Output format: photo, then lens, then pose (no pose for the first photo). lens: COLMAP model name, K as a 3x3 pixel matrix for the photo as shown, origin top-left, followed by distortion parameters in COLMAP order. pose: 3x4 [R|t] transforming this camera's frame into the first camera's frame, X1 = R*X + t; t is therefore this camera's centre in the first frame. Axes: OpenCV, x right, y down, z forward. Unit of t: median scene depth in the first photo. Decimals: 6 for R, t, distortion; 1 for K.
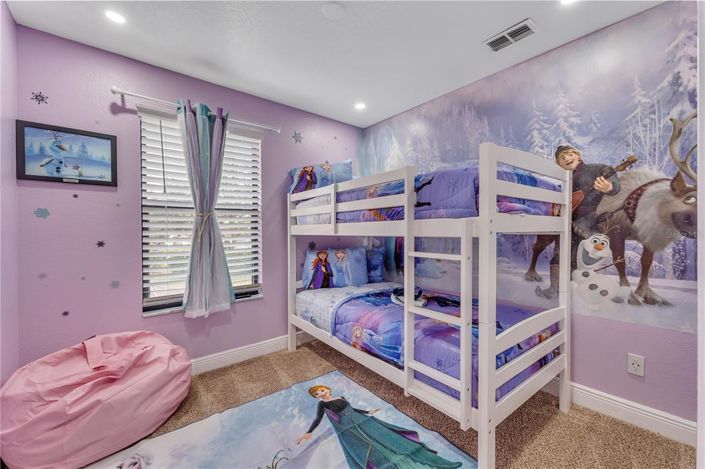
lens RADIAL K [[288.5, 0, 352.1], [0, 288.5, 233.4], [0, 0, 1]] dist [0.012885, -0.000480]
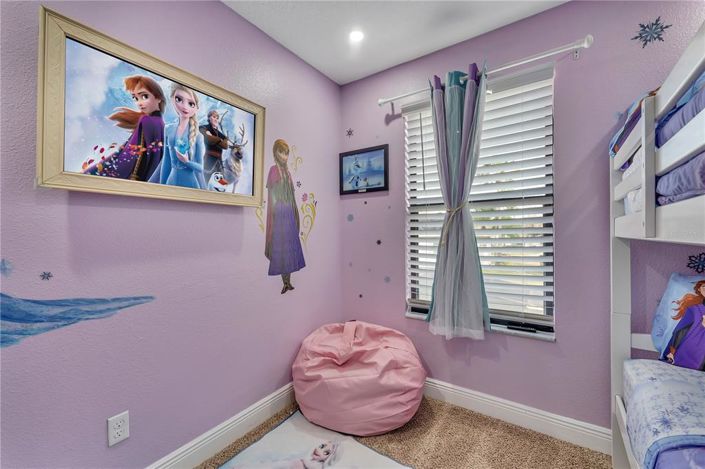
lens RADIAL K [[288.5, 0, 352.3], [0, 288.5, 234.5], [0, 0, 1]] dist [0.012885, -0.000480]
pose [[0.287747, 0.007298, -0.957679, 0.195762], [-0.004470, 0.999970, 0.006277, -0.001235], [0.957696, 0.002474, 0.287772, 0.568004]]
